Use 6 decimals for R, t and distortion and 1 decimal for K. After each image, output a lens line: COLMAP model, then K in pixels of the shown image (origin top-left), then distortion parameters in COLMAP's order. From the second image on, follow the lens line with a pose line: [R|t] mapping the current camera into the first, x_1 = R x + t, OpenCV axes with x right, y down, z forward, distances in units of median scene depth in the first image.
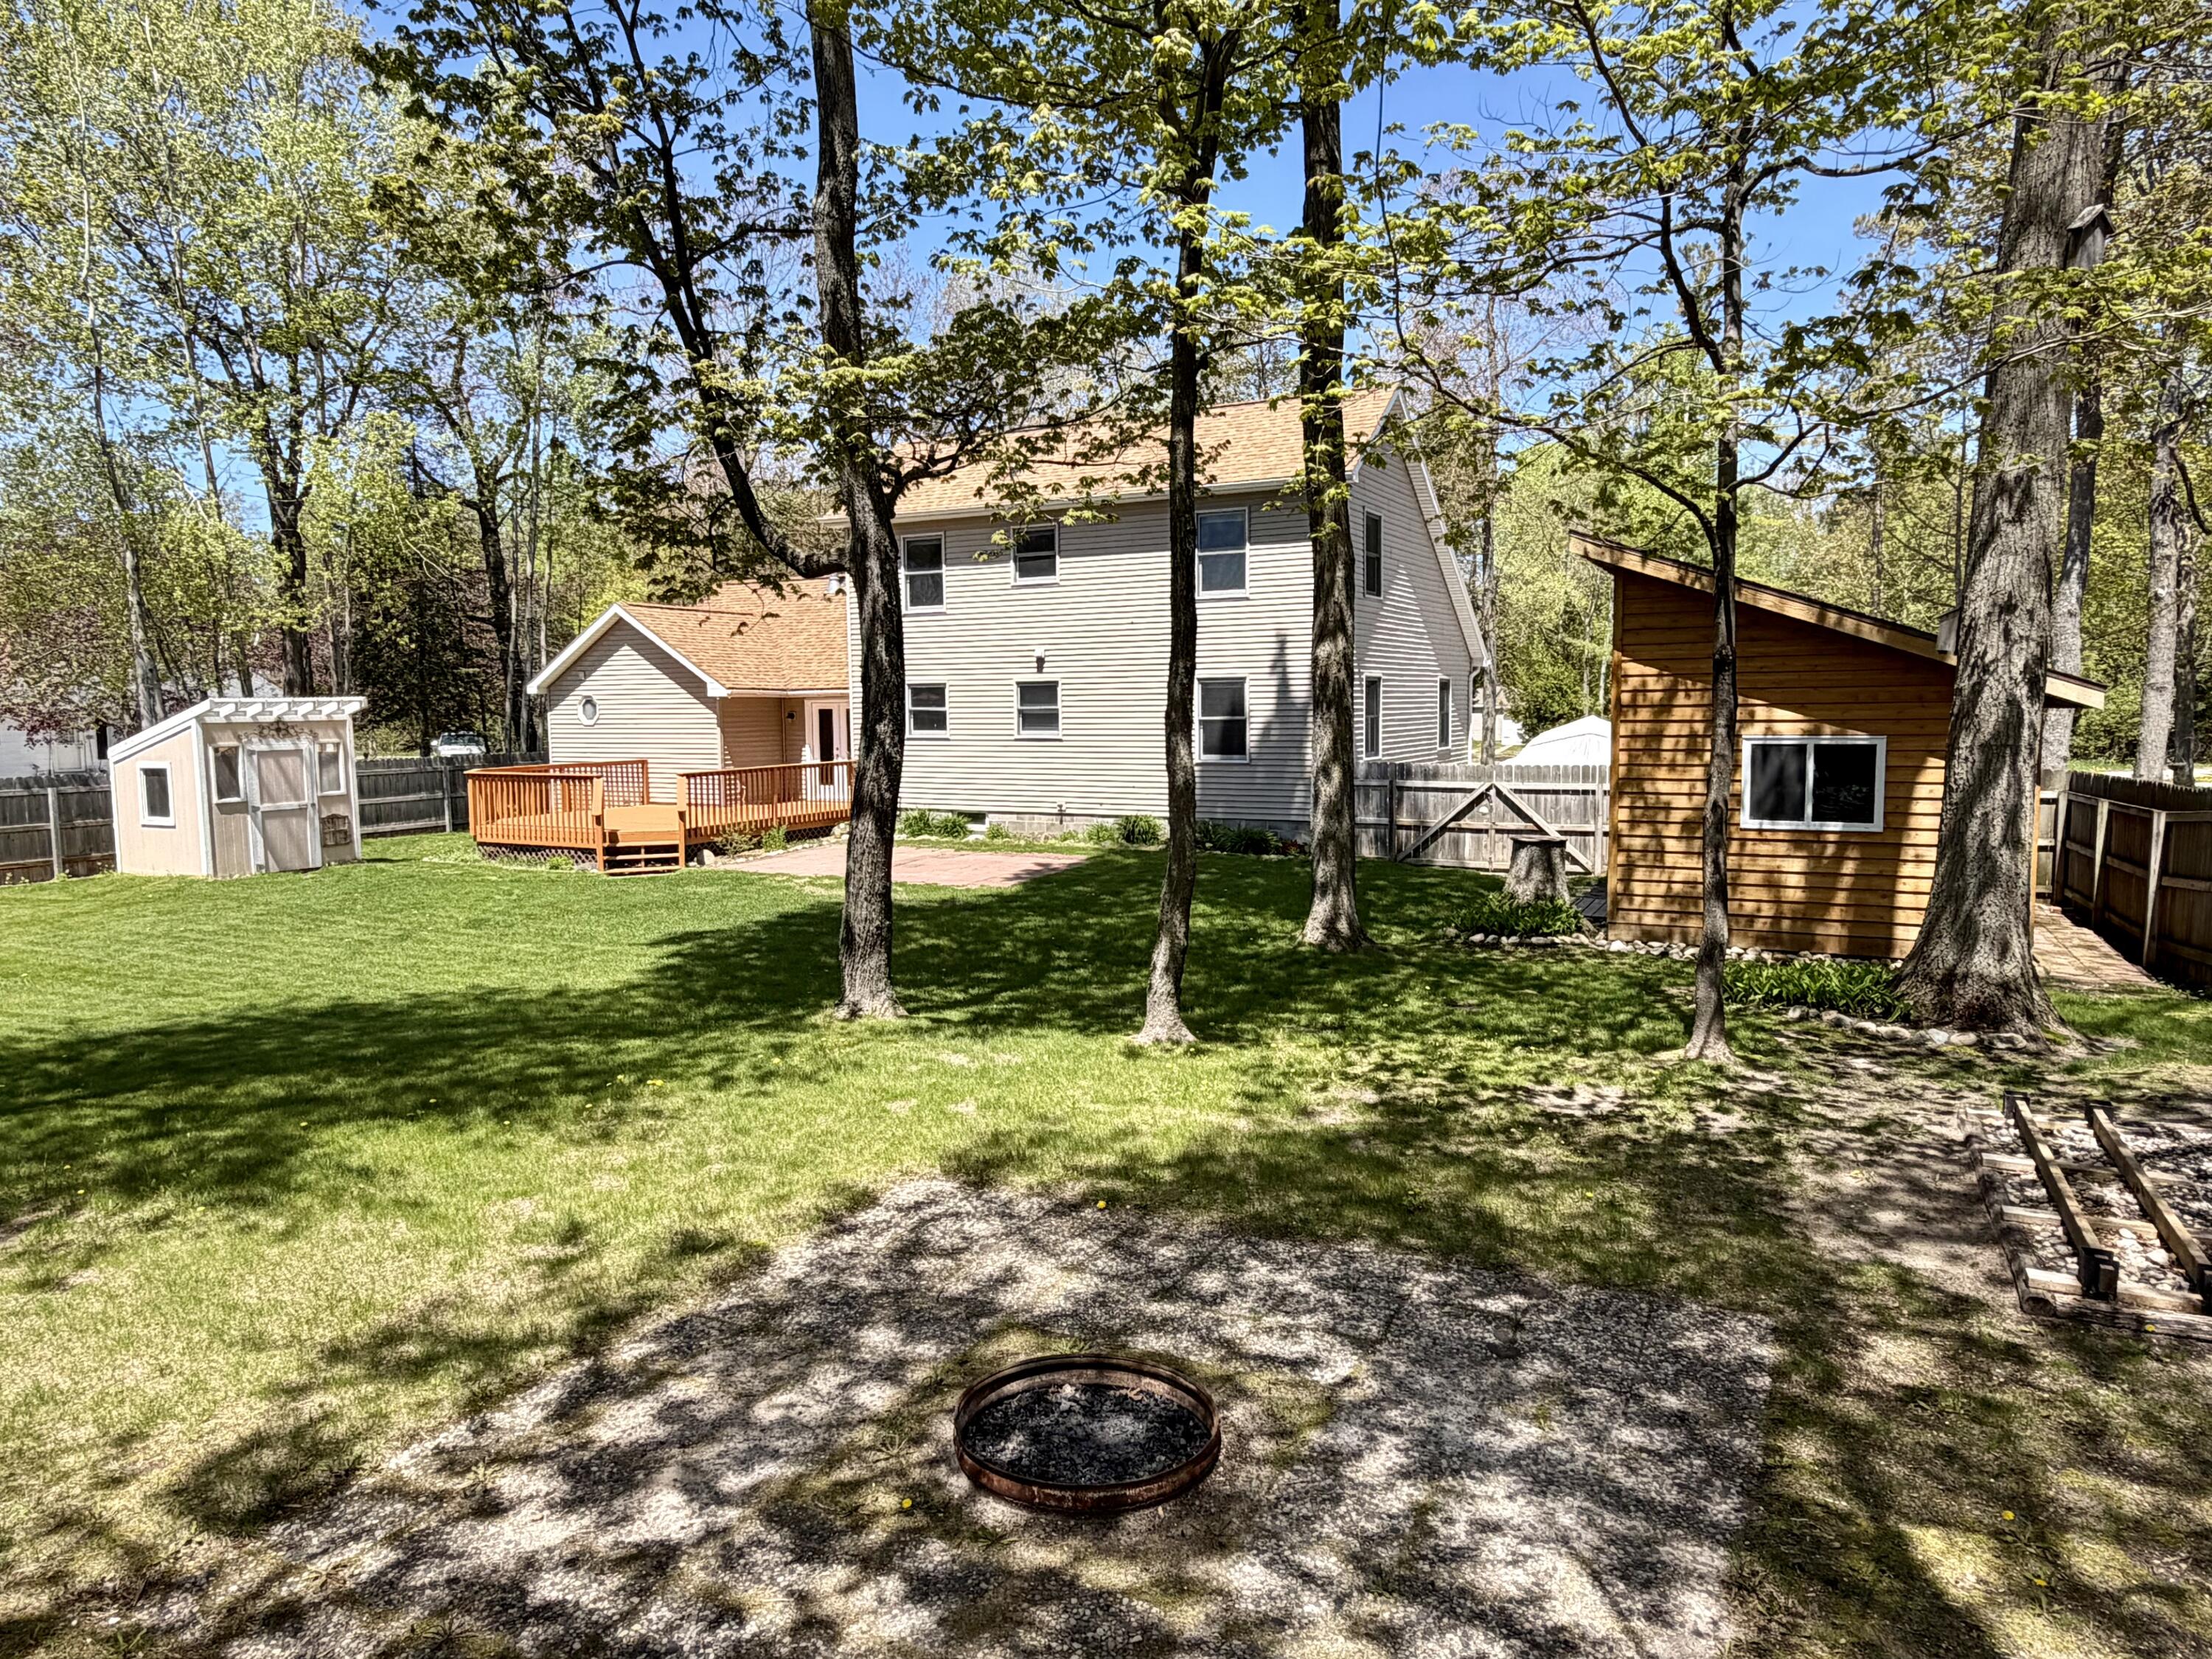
lens RADIAL K [[1383.7, 0, 1116.7], [0, 1383.7, 826.1], [0, 0, 1]] dist [-0.009706, 0.002081]
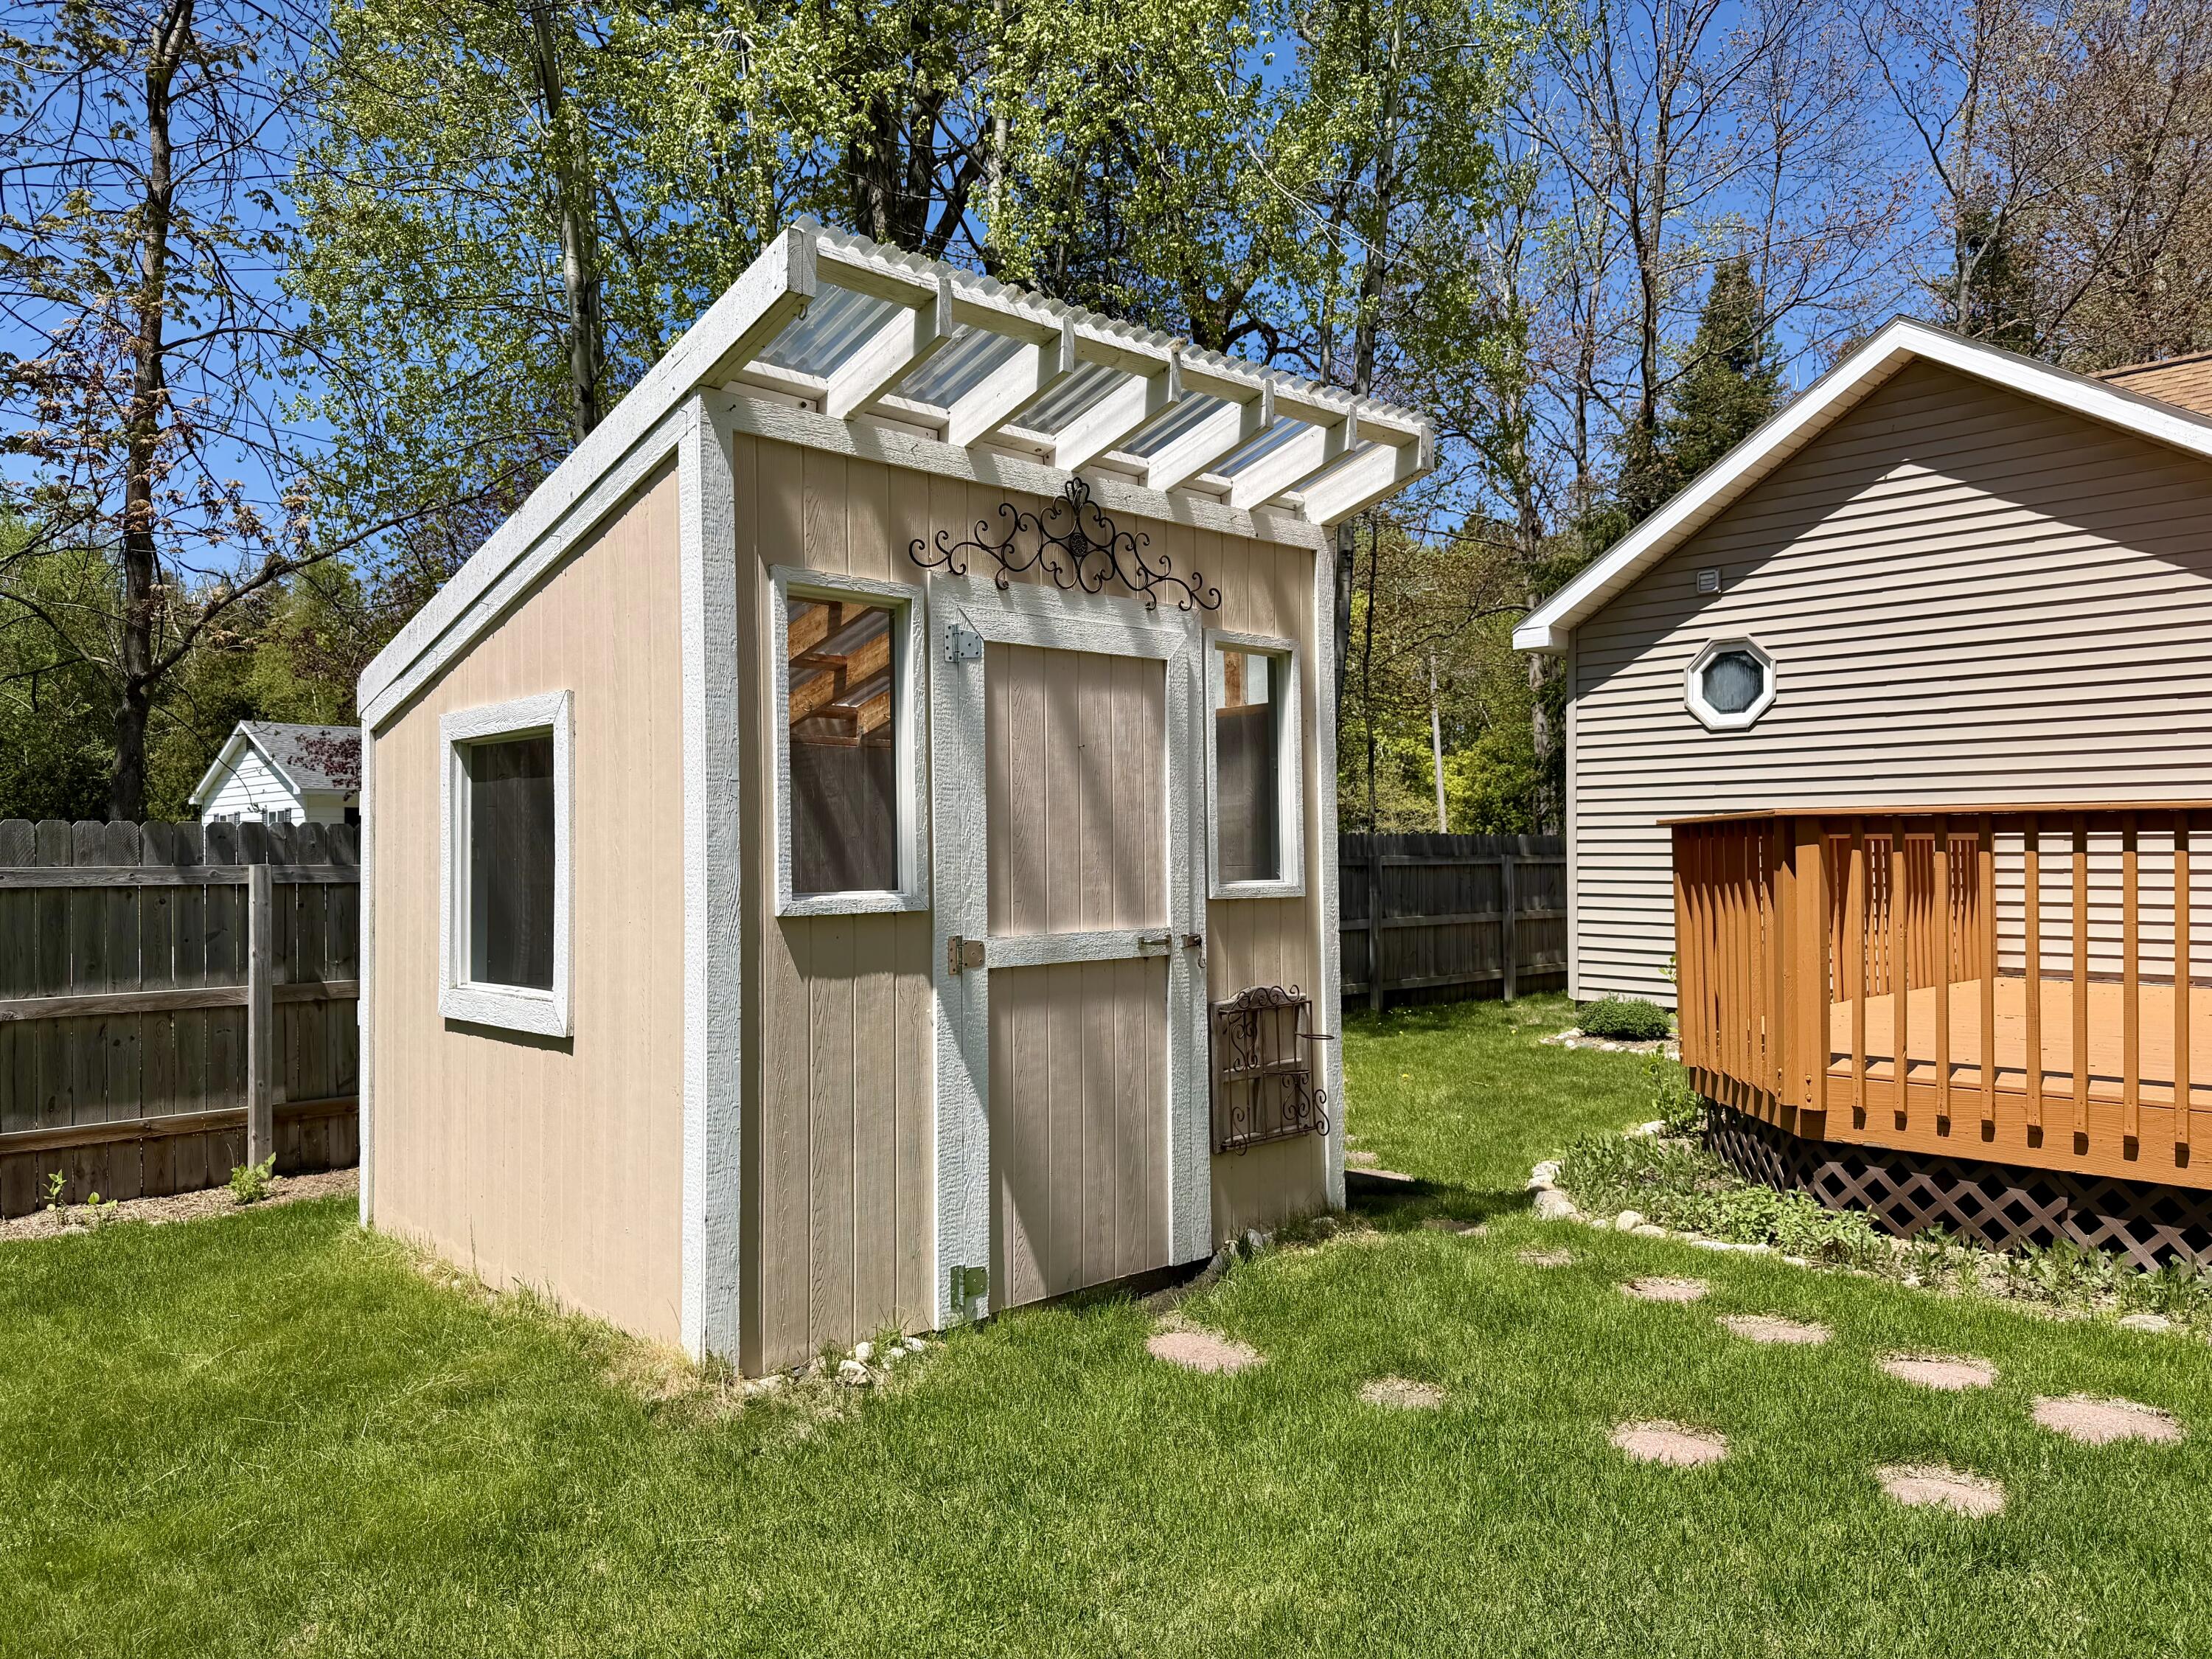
lens RADIAL K [[1542.2, 0, 1114.9], [0, 1542.2, 834.3], [0, 0, 1]] dist [0.051541, -0.036596]
pose [[0.945883, 0.003224, -0.324491, -0.523283], [-0.035810, 0.994881, -0.094500, -0.009493], [0.322525, 0.101006, 0.941156, 0.789205]]
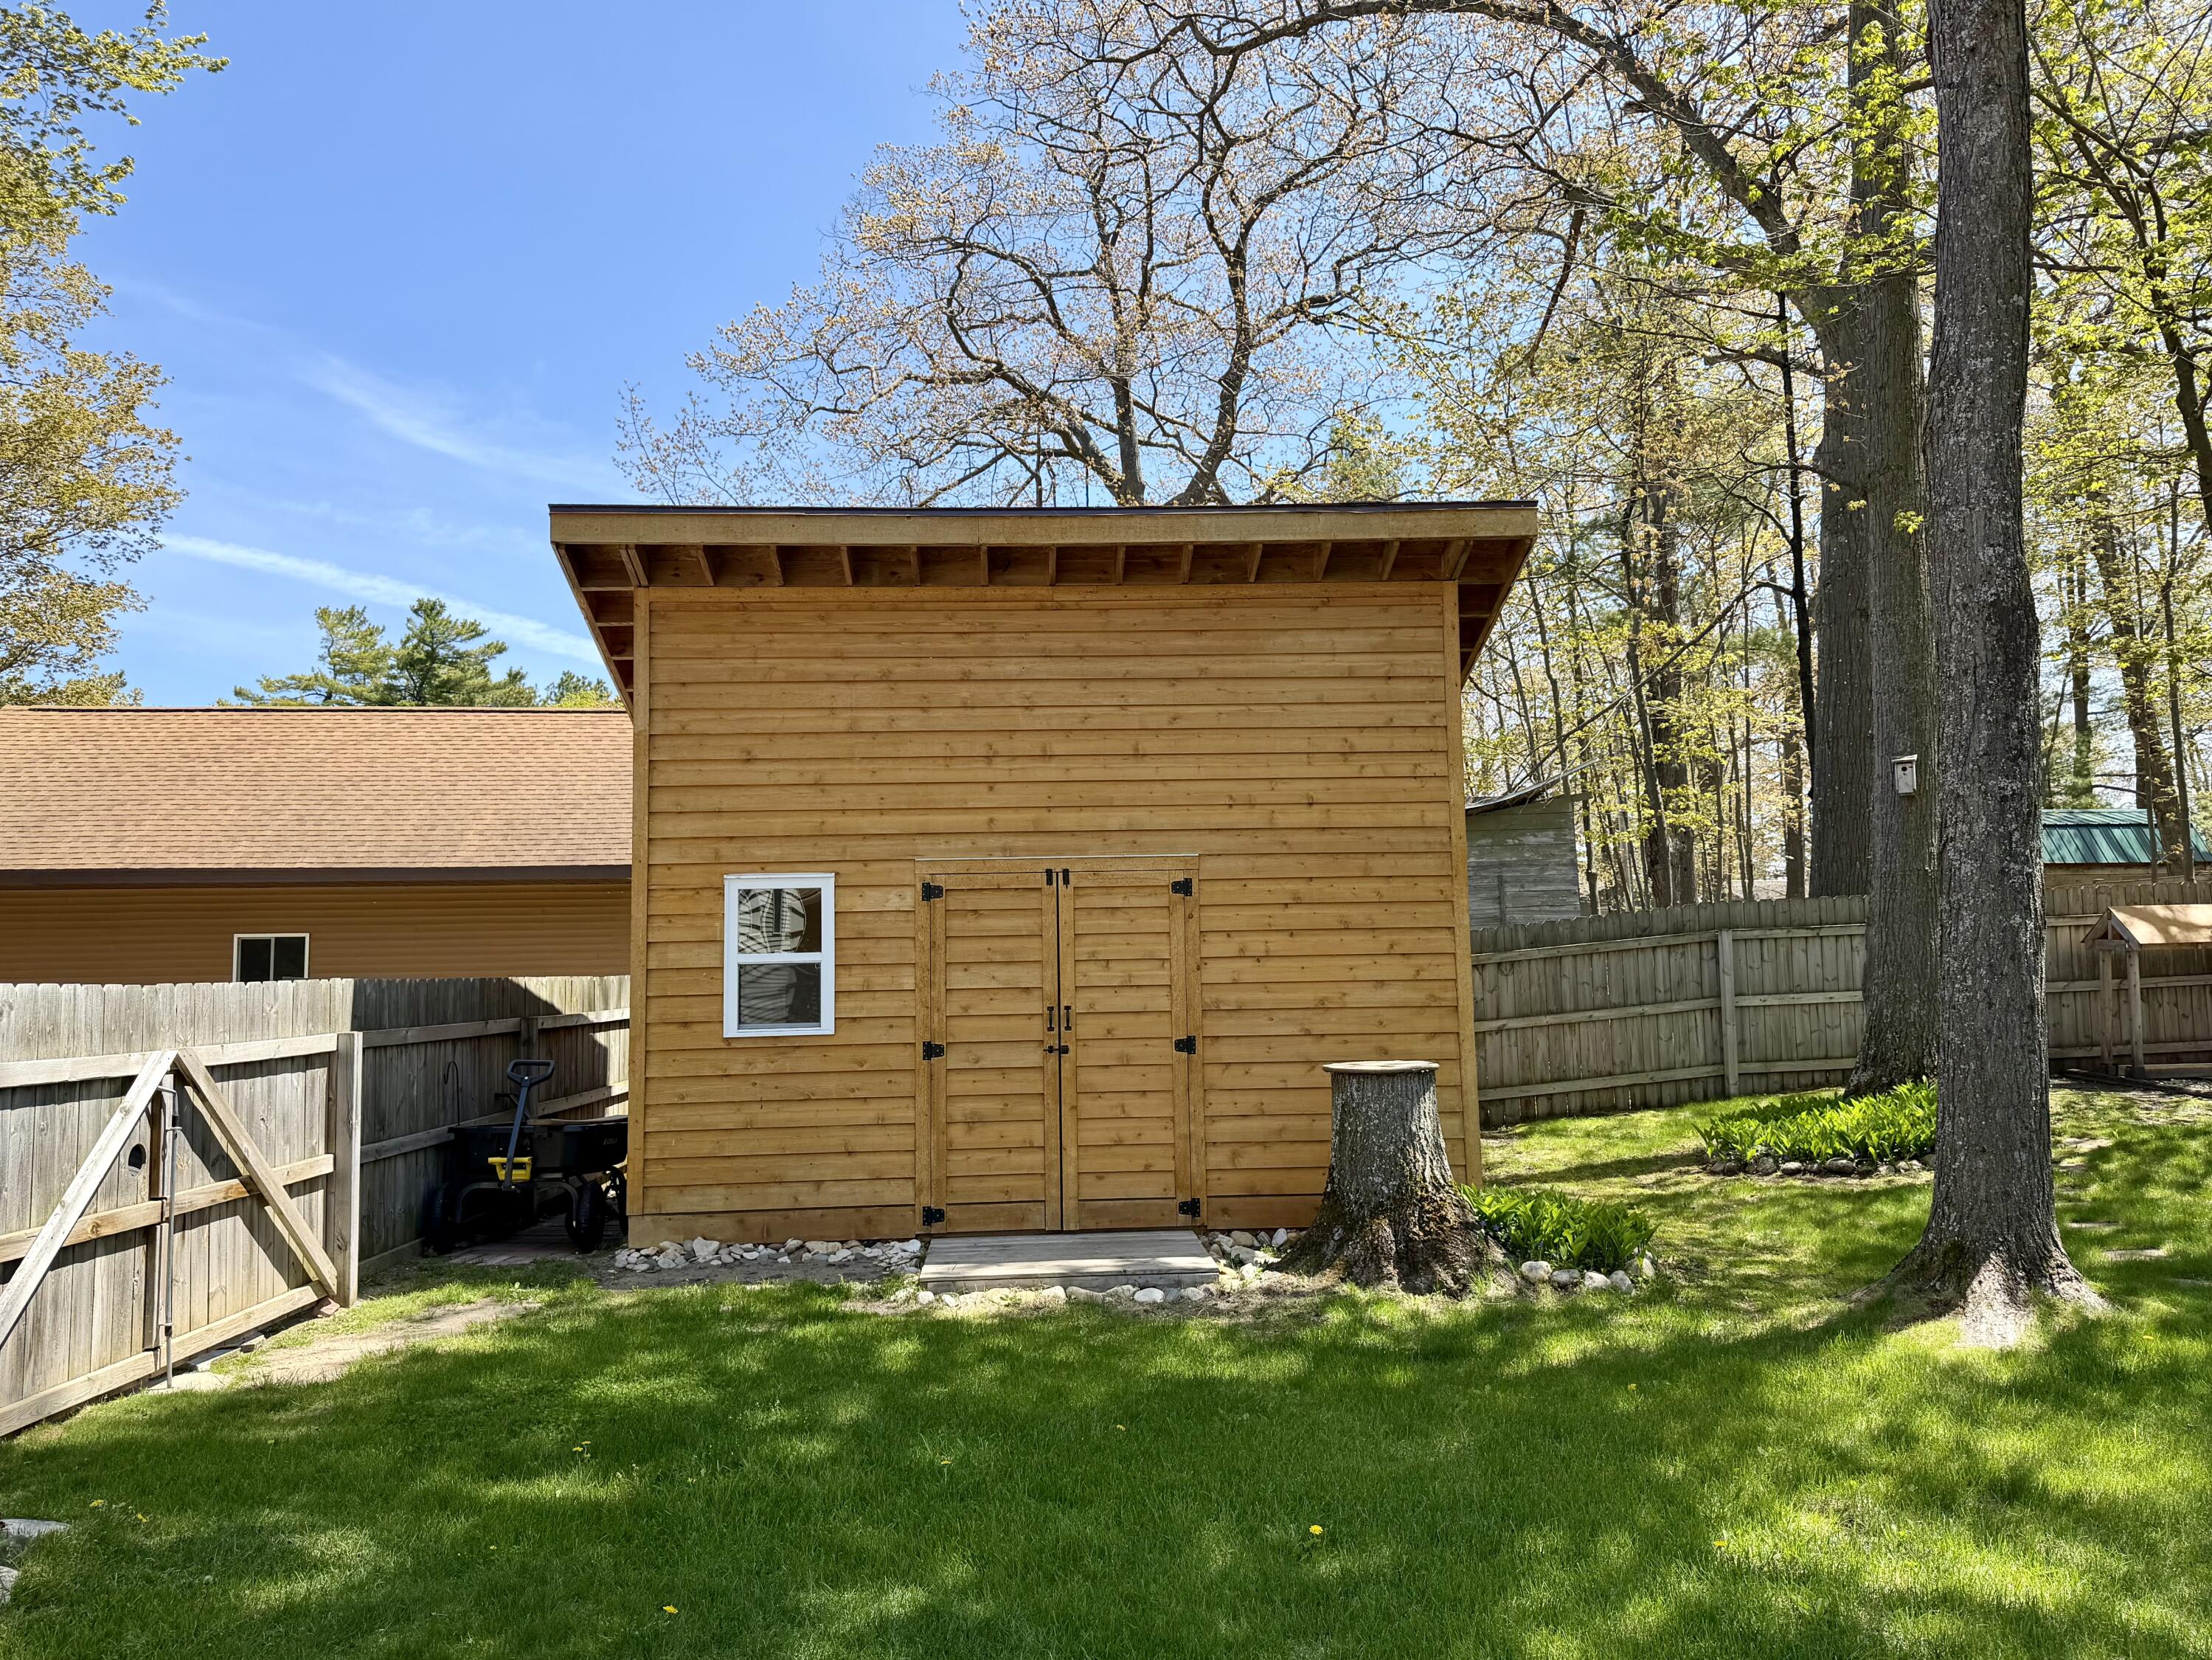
lens RADIAL K [[1542.4, 0, 1116.4], [0, 1542.4, 816.1], [0, 0, 1]] dist [0.051541, -0.036596]
pose [[-0.493111, 0.106715, 0.863396, -0.086101], [0.097202, 0.992992, -0.067218, -0.035714], [-0.864519, 0.050778, -0.500029, 0.937579]]
